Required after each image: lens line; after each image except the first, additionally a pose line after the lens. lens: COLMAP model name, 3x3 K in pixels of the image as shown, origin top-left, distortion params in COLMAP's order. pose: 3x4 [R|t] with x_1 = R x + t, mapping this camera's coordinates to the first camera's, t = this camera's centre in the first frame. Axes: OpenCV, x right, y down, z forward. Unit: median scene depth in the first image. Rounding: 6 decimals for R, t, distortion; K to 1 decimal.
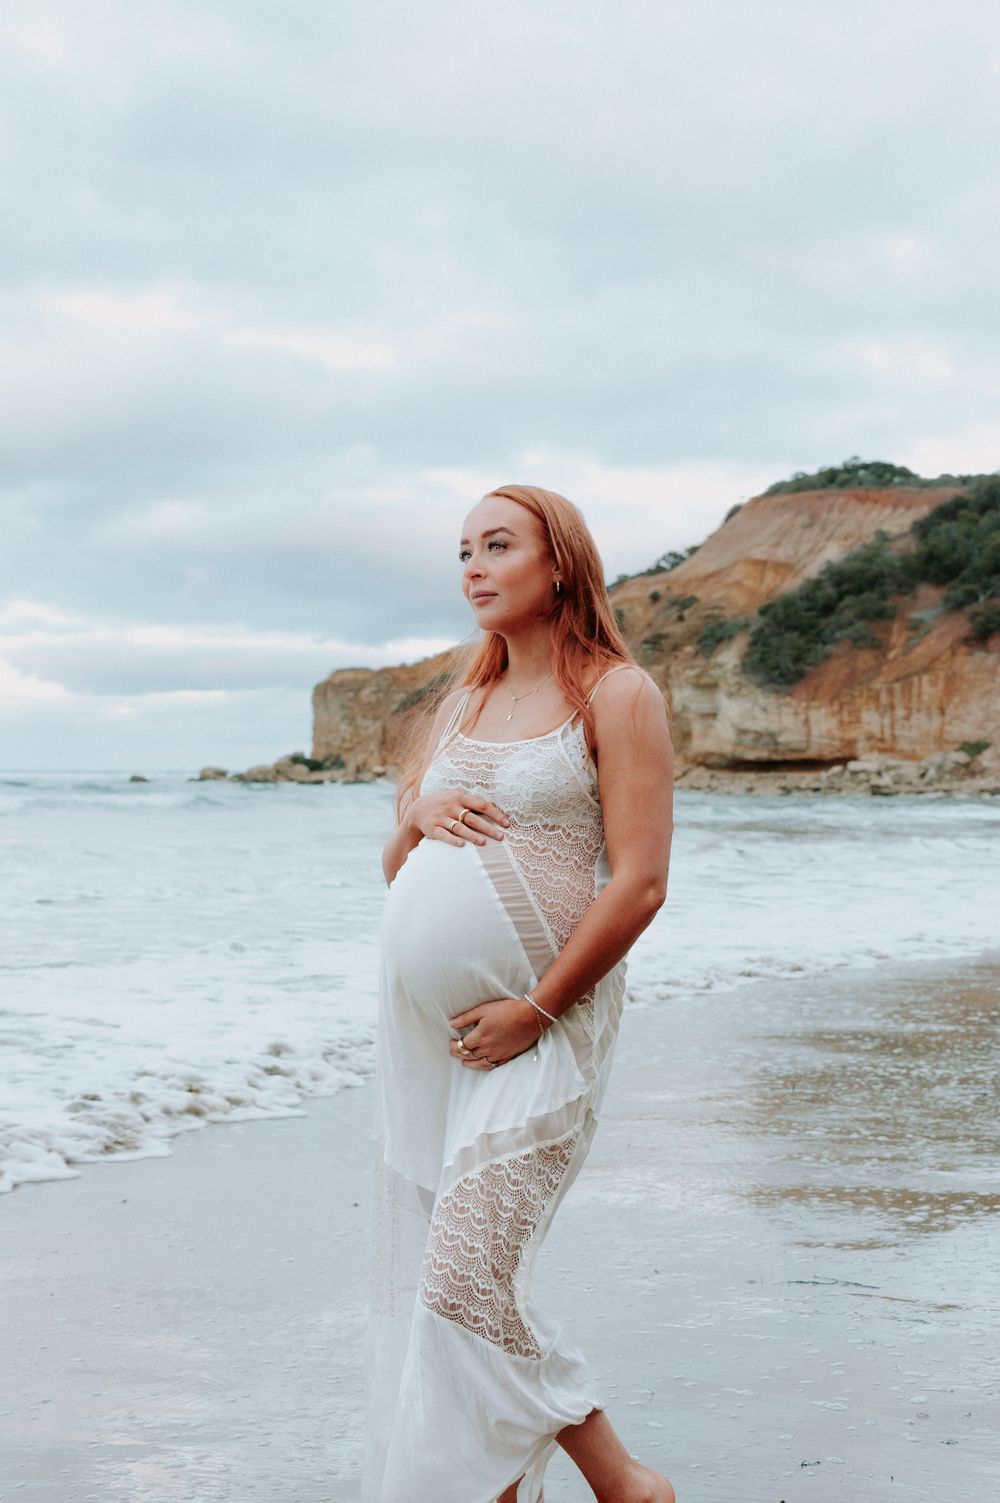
lens RADIAL K [[2087.1, 0, 502.0], [0, 2087.1, 748.9], [0, 0, 1]] dist [0.075839, 0.000000]
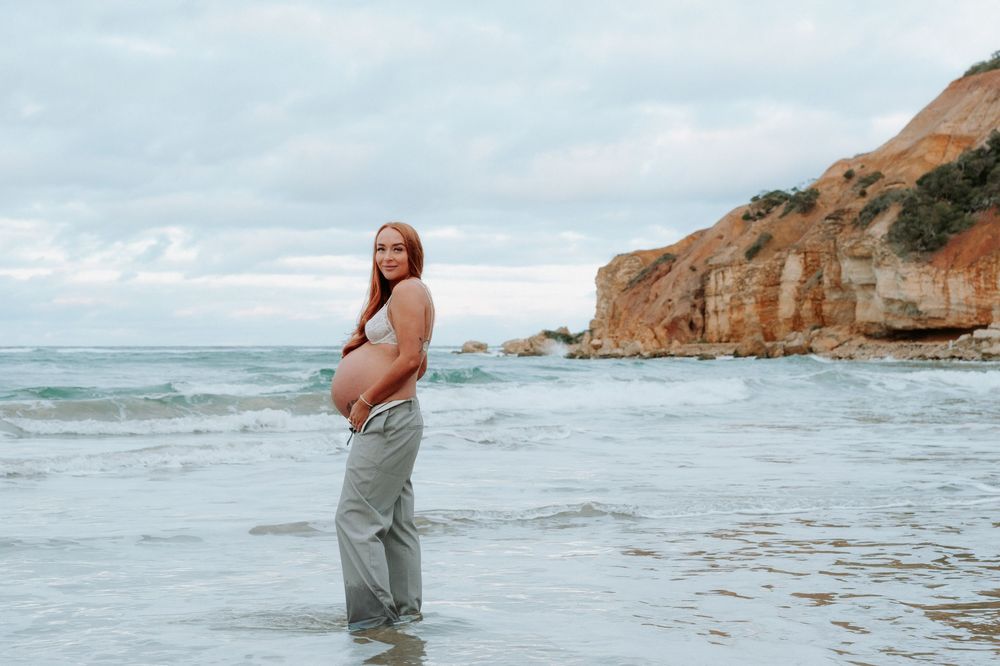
lens RADIAL K [[1648.1, 0, 491.7], [0, 1648.1, 329.3], [0, 0, 1]] dist [0.004827, 0.000000]
pose [[0.967933, -0.009200, -0.251041, 0.125970], [0.009193, 0.999957, -0.001199, 0.004432], [0.251041, -0.001147, 0.967976, 0.182535]]
